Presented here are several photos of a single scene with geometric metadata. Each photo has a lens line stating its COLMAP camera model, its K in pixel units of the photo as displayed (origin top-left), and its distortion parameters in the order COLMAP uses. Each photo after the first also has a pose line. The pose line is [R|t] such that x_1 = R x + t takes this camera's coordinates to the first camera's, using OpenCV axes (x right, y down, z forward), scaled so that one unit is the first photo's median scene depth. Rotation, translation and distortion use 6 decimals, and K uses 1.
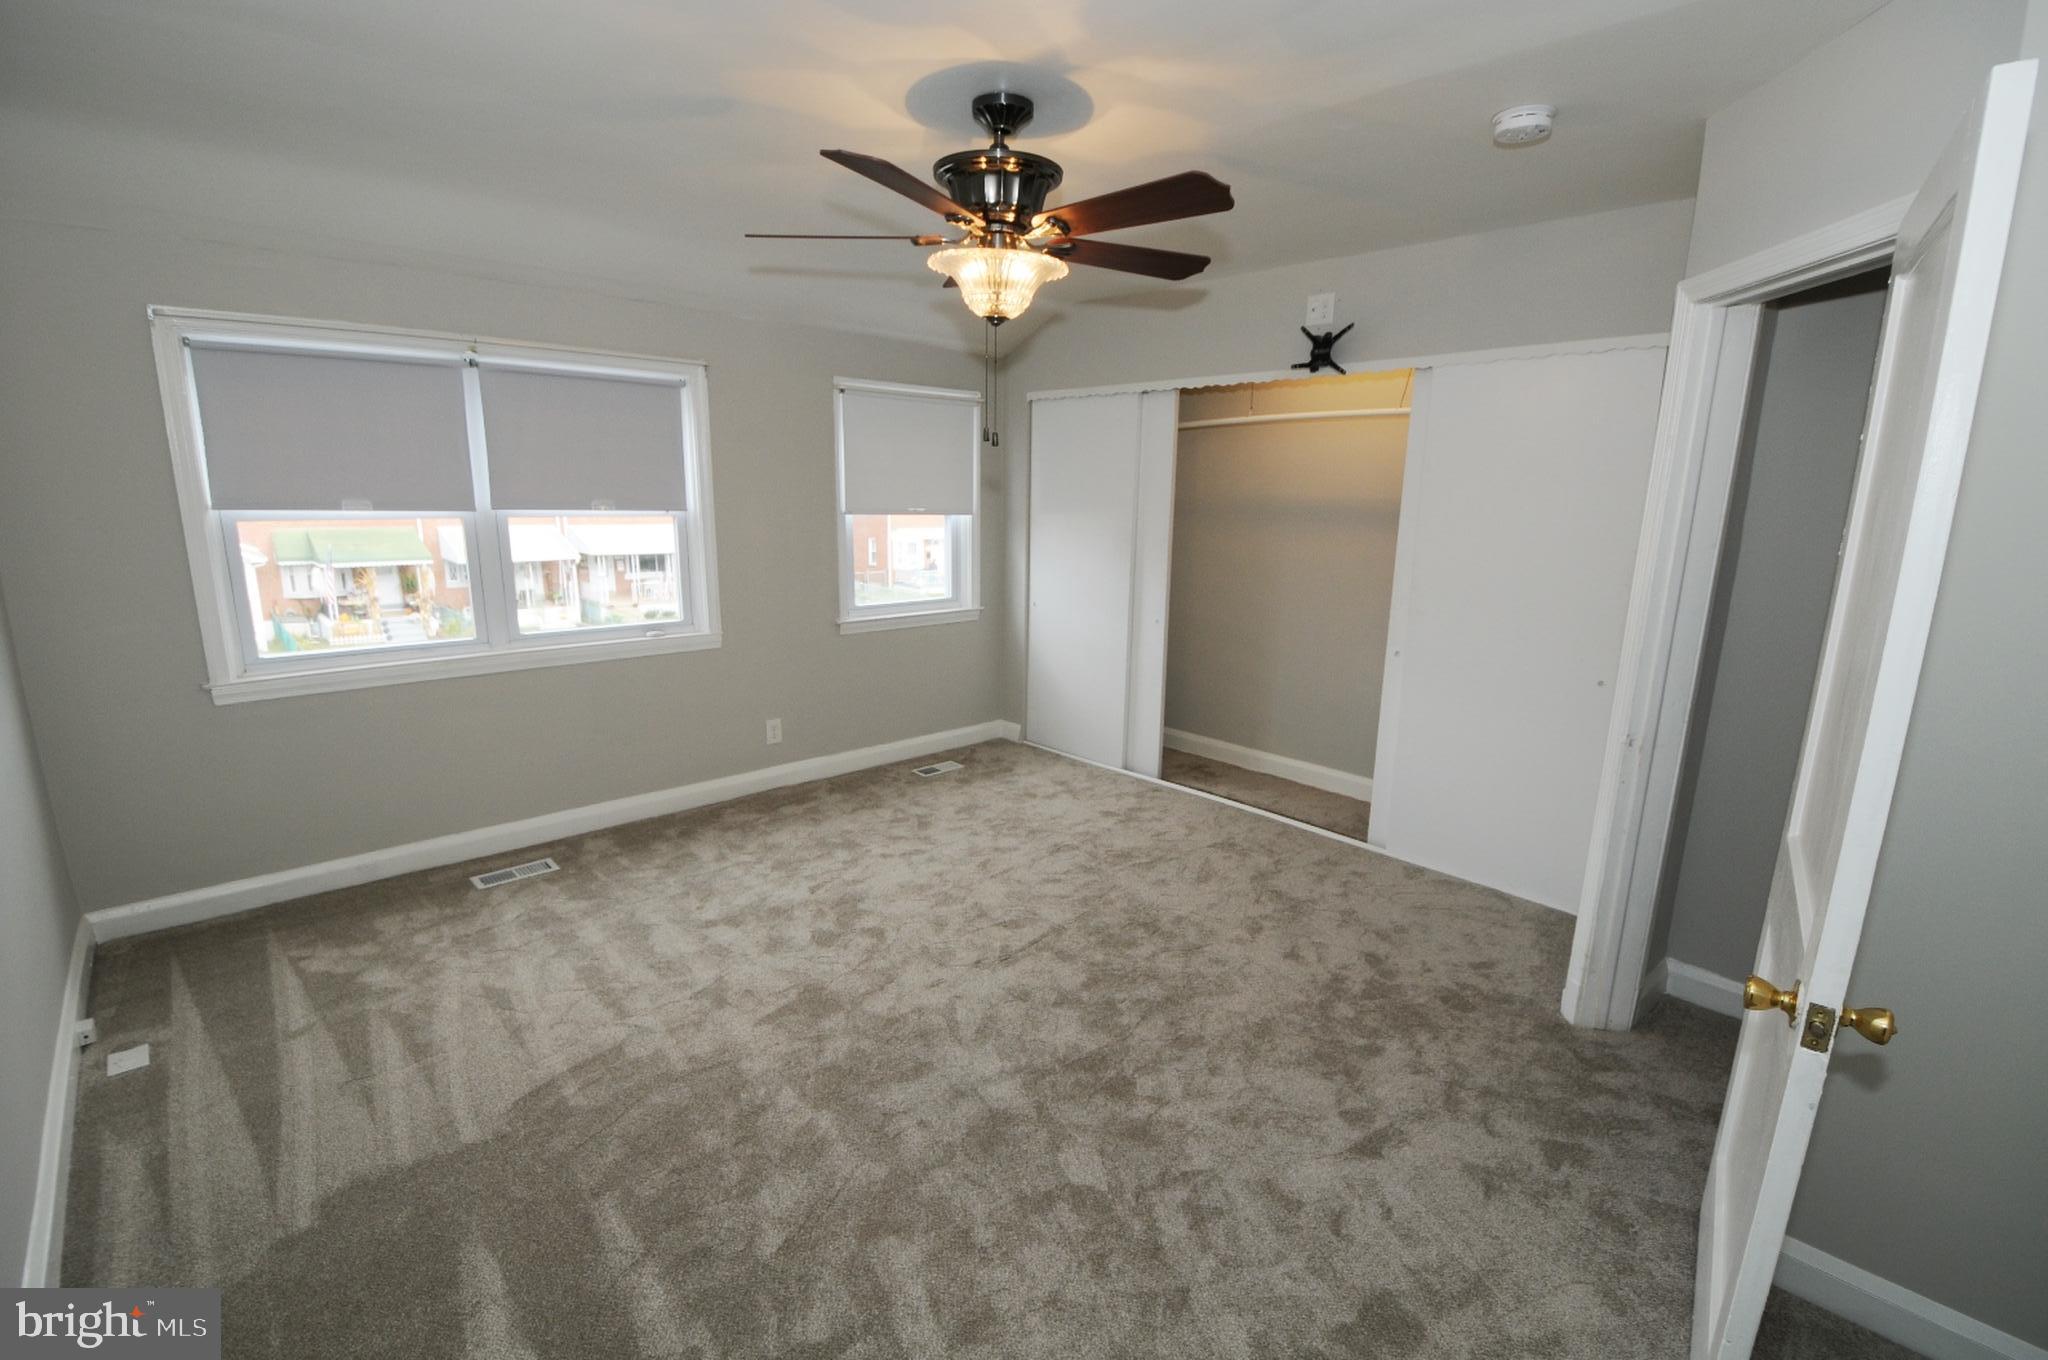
lens RADIAL K [[906.1, 0, 1024.0], [0, 906.1, 680.0], [0, 0, 1]] dist [0.001504, -0.014217]
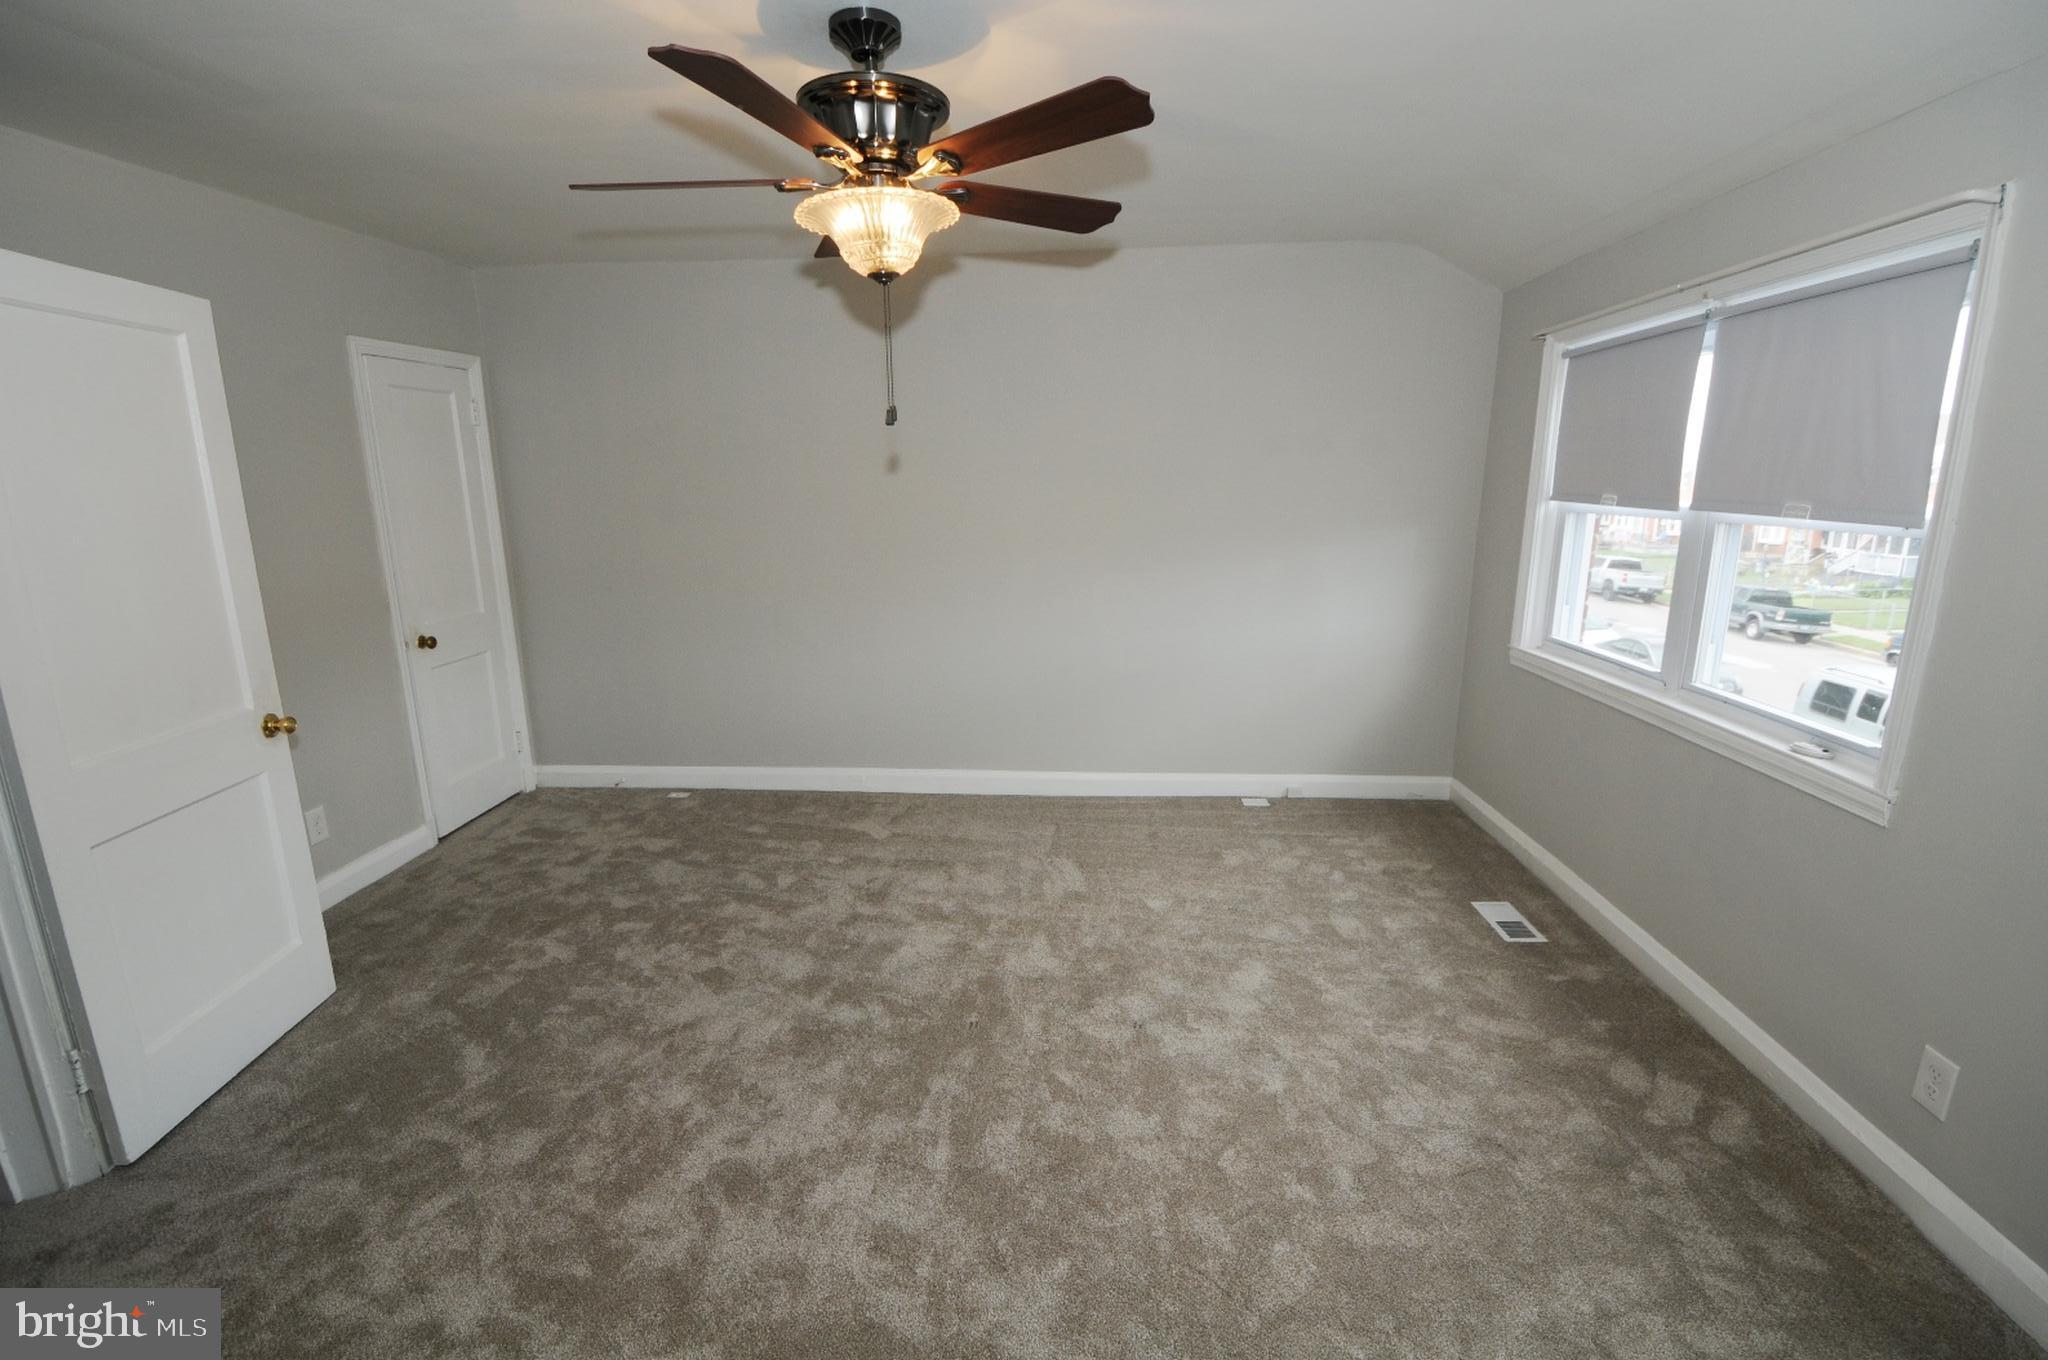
lens RADIAL K [[903.0, 0, 1029.1], [0, 903.0, 683.1], [0, 0, 1]] dist [0.003622, -0.016421]
pose [[-0.725064, 0.145521, -0.673131, 0.308129], [-0.142496, 0.924568, 0.353368, -0.226408], [0.673778, 0.352133, -0.649635, 1.095940]]
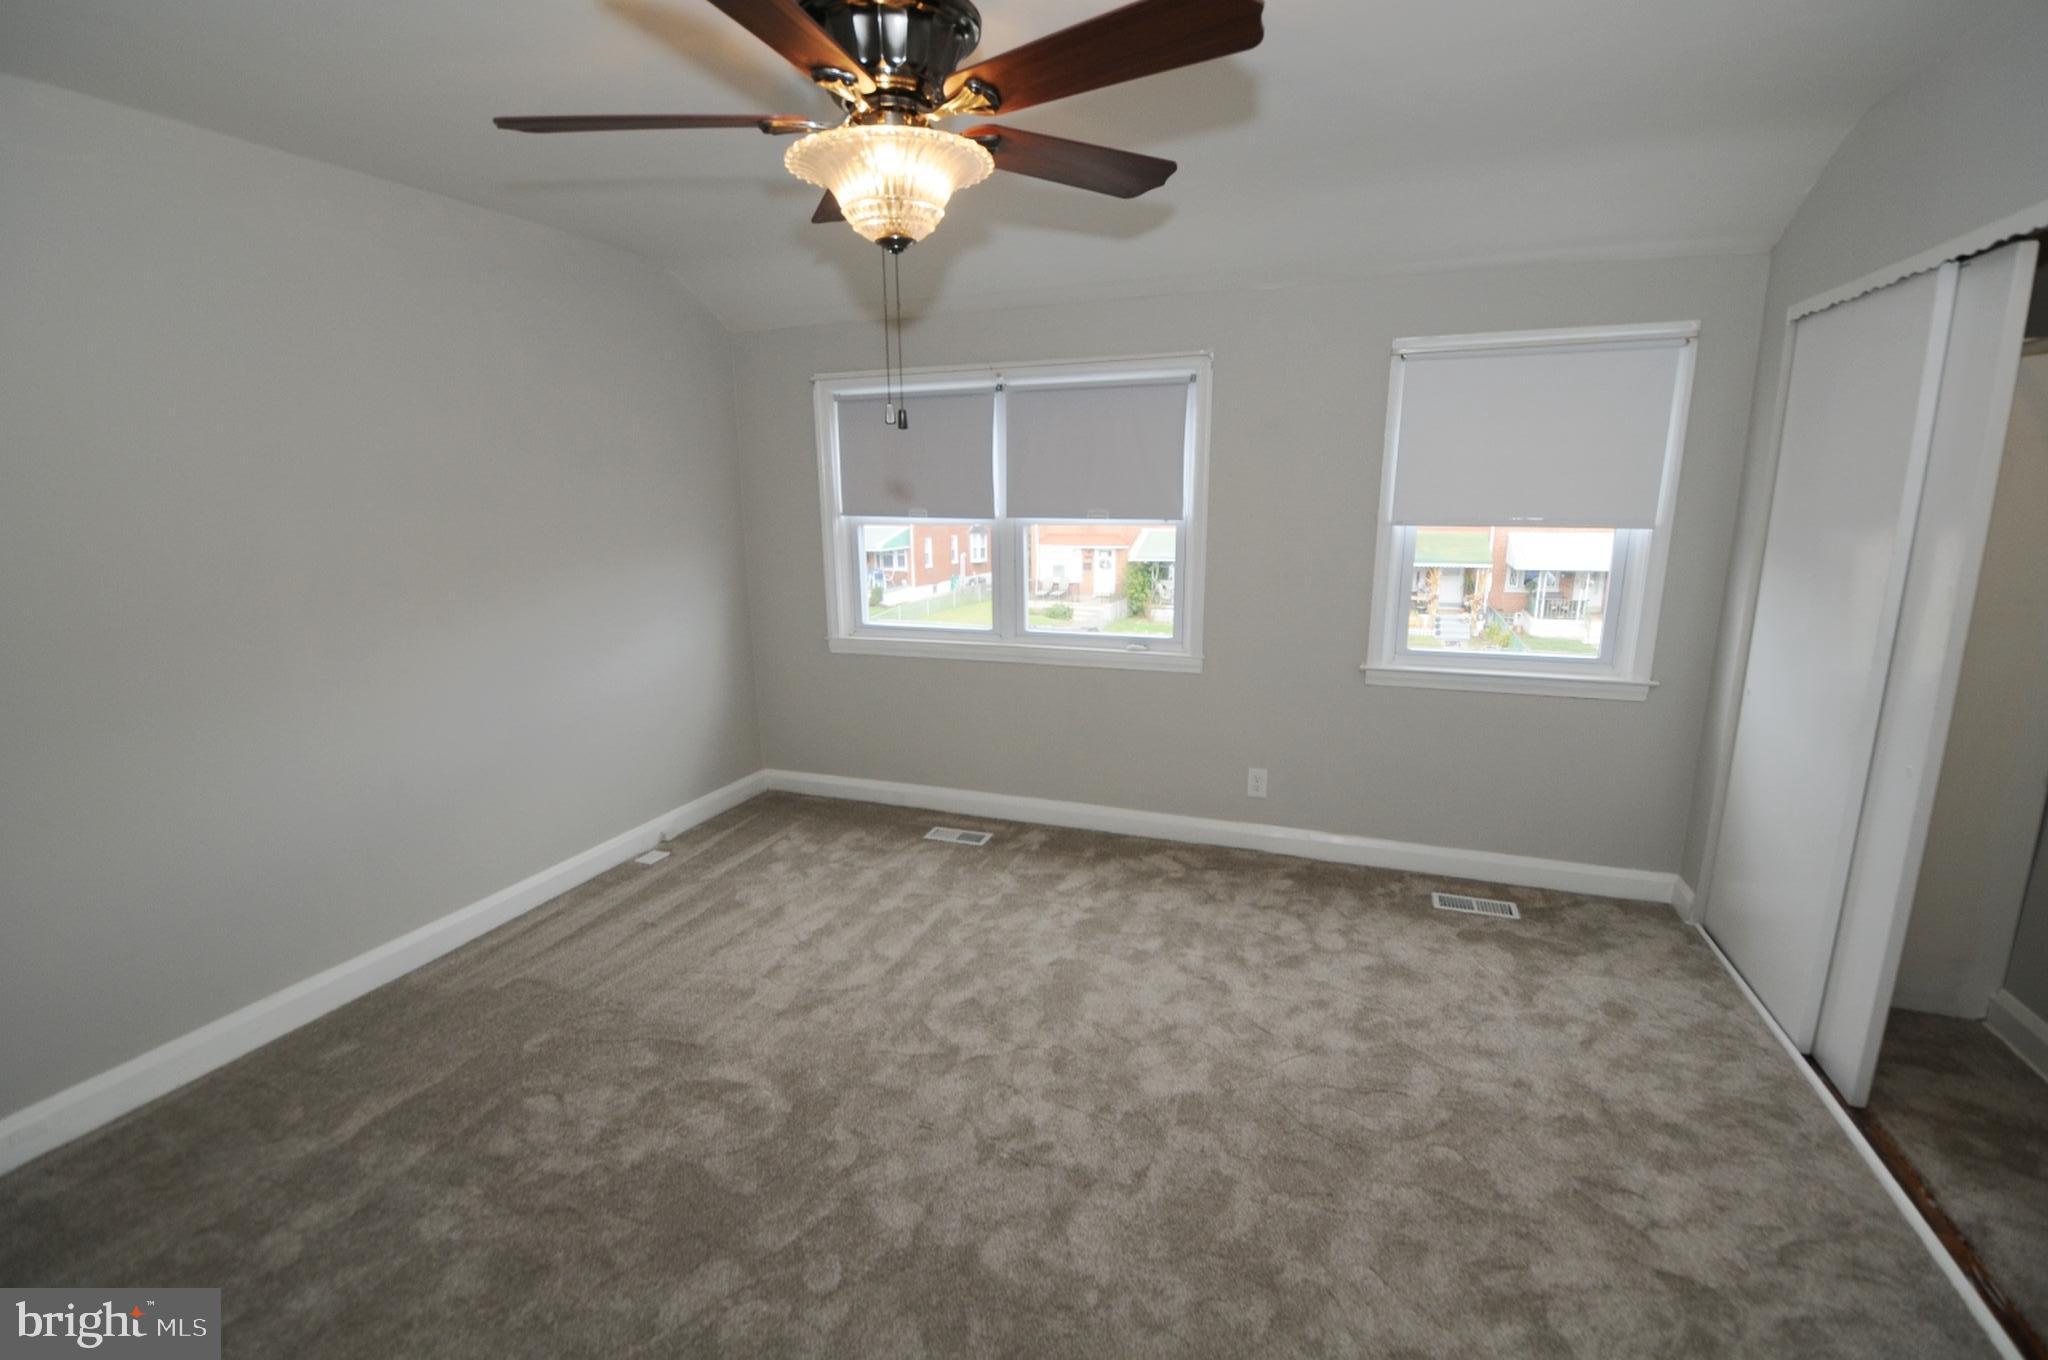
lens RADIAL K [[890.9, 0, 1024.0], [0, 890.9, 680.0], [0, 0, 1]] dist [0.001571, -0.000079]
pose [[0.445715, 0.163293, -0.880155, 0.402272], [-0.168027, 0.981007, 0.096914, -0.095393], [0.879264, 0.104693, 0.464687, 0.496152]]
